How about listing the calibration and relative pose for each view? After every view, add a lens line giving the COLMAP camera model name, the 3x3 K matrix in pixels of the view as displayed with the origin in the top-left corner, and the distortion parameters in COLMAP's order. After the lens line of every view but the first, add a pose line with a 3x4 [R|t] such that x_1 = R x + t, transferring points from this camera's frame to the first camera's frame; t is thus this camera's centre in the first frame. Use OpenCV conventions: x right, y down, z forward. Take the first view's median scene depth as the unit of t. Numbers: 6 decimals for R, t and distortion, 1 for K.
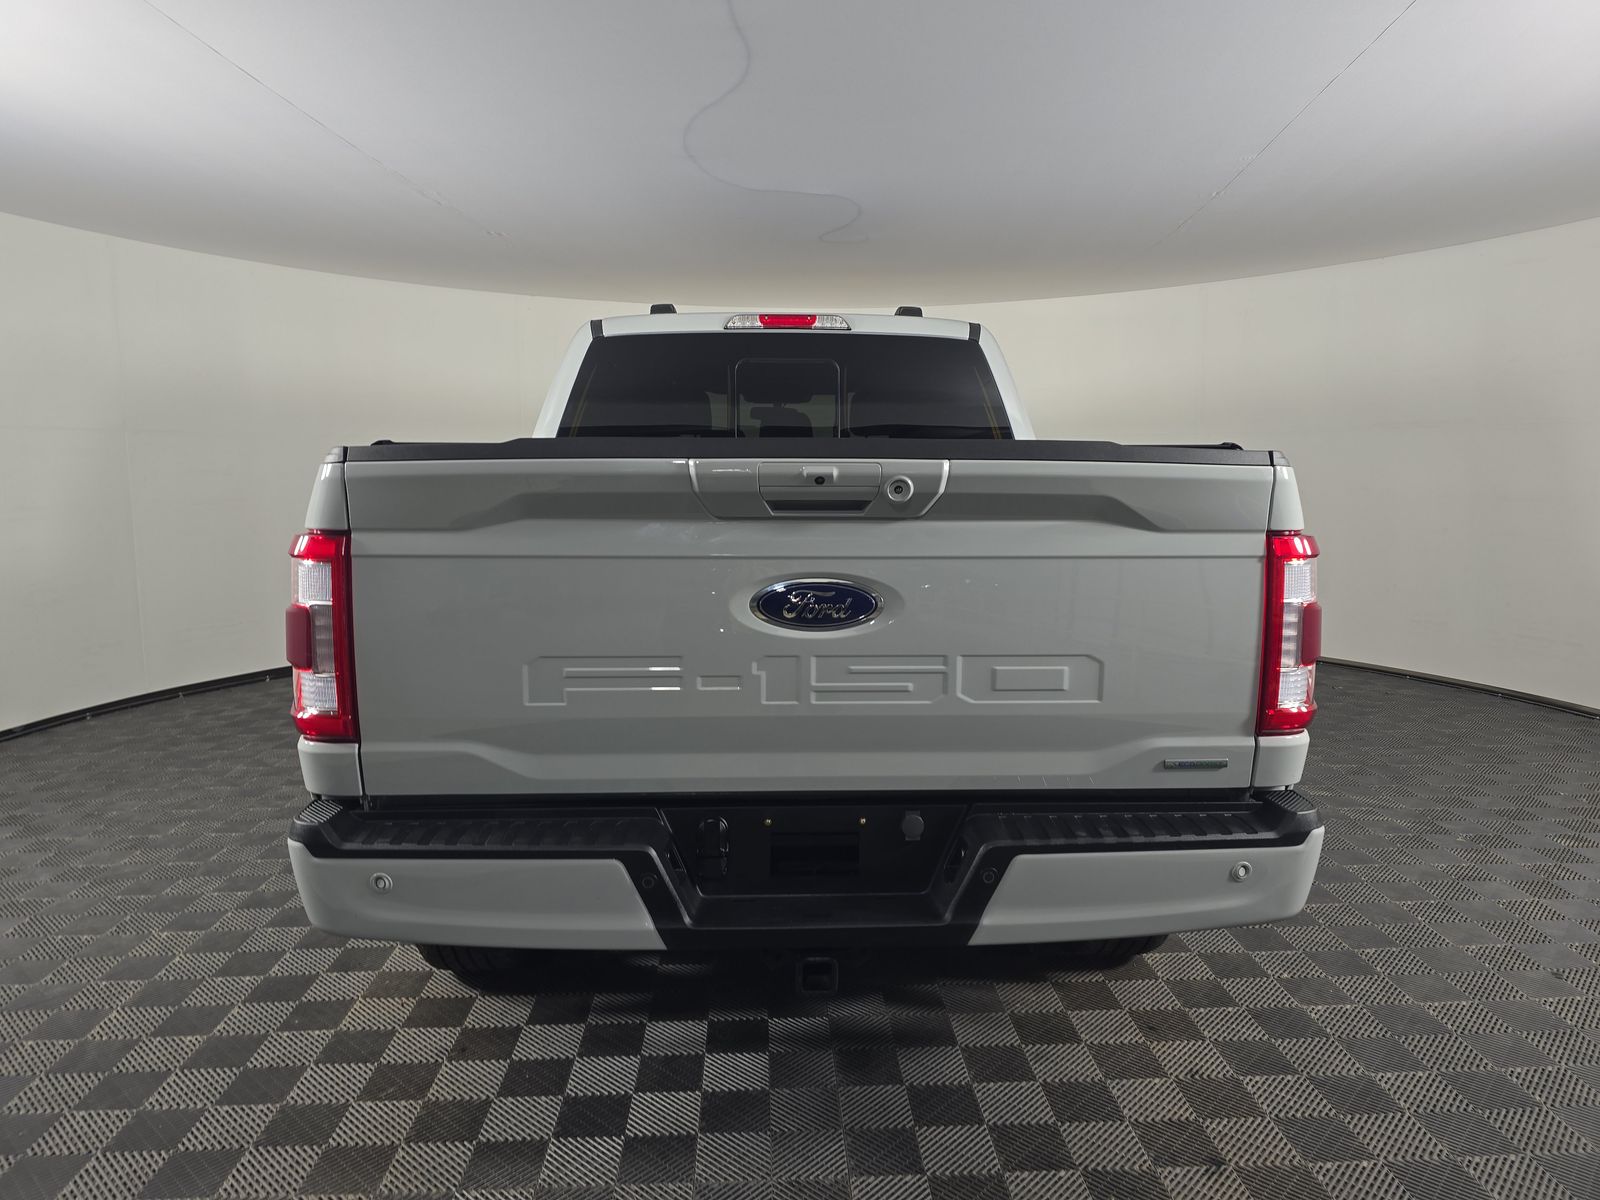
lens RADIAL K [[1073.8, 0, 800.0], [0, 1073.8, 600.0], [0, 0, 1]] dist [0.059017, -0.053575]
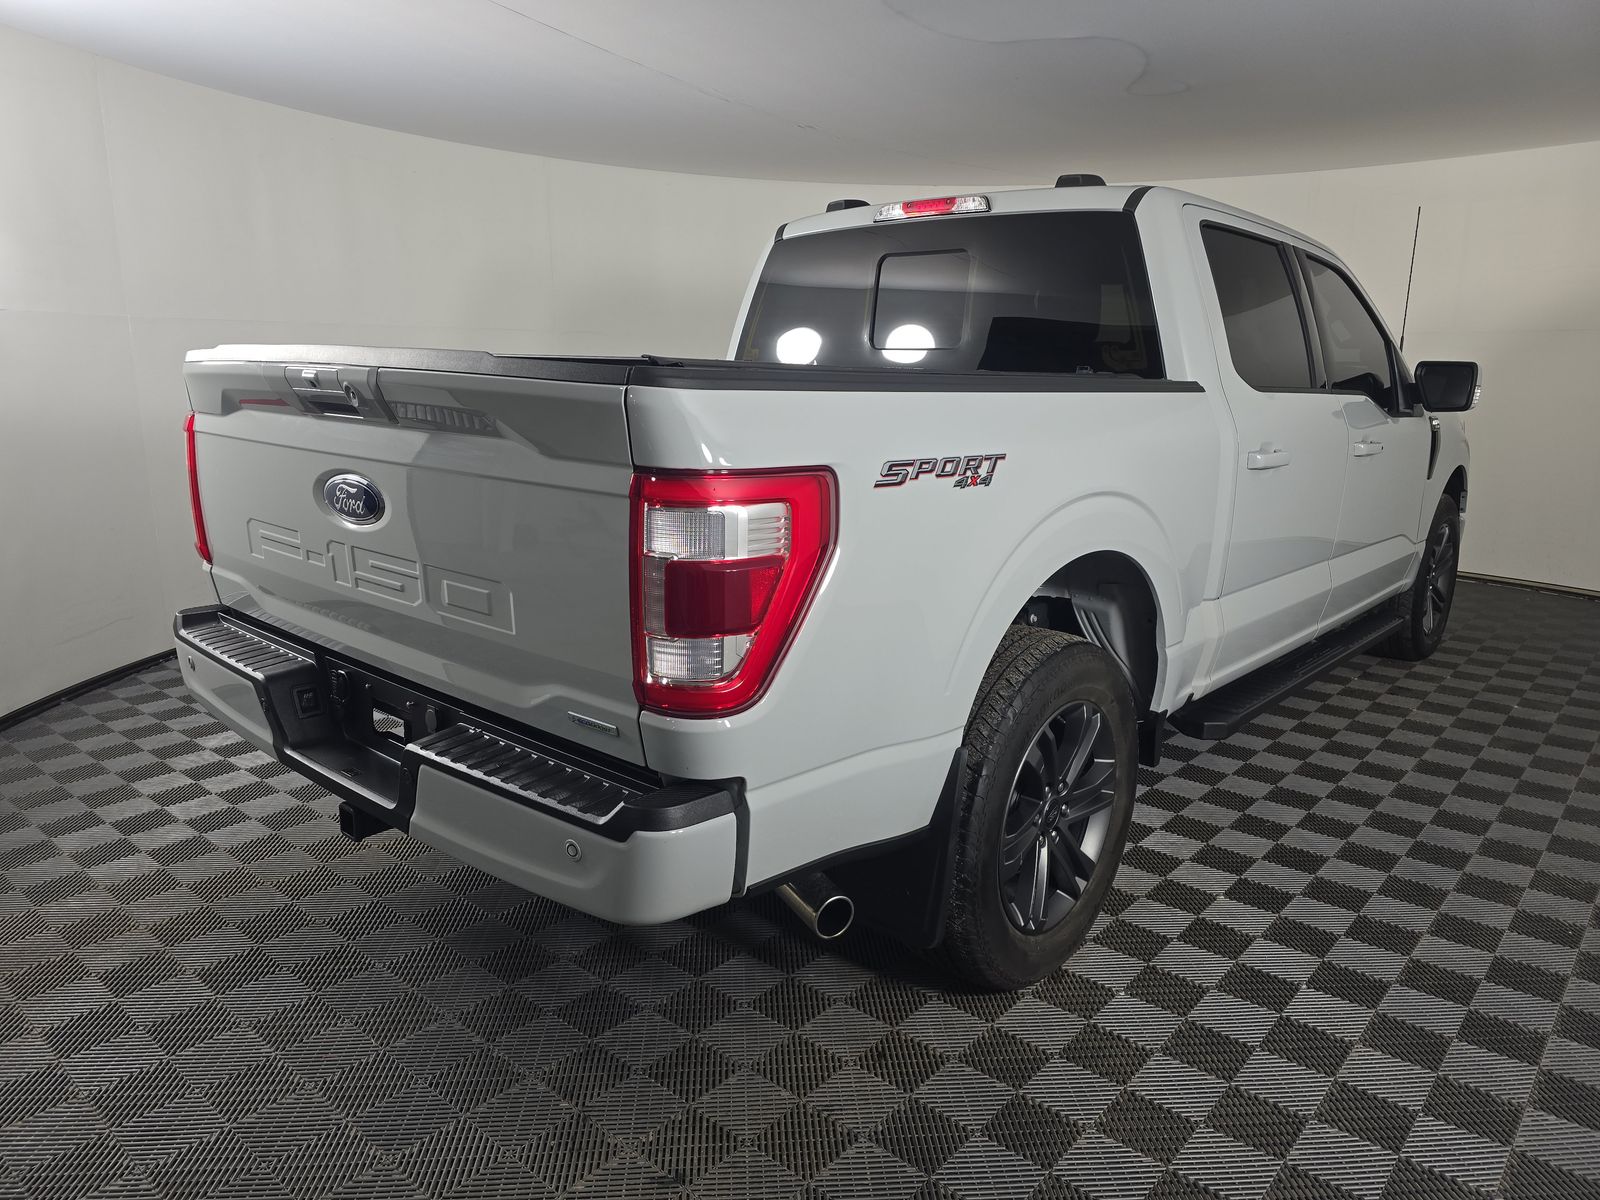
lens RADIAL K [[1073.8, 0, 800.0], [0, 1073.8, 600.0], [0, 0, 1]] dist [0.059017, -0.053575]
pose [[0.710809, 0.156945, -0.685652, 0.726311], [-0.090809, 0.987107, 0.131807, -0.054227], [0.697499, -0.031427, 0.715896, 0.331679]]
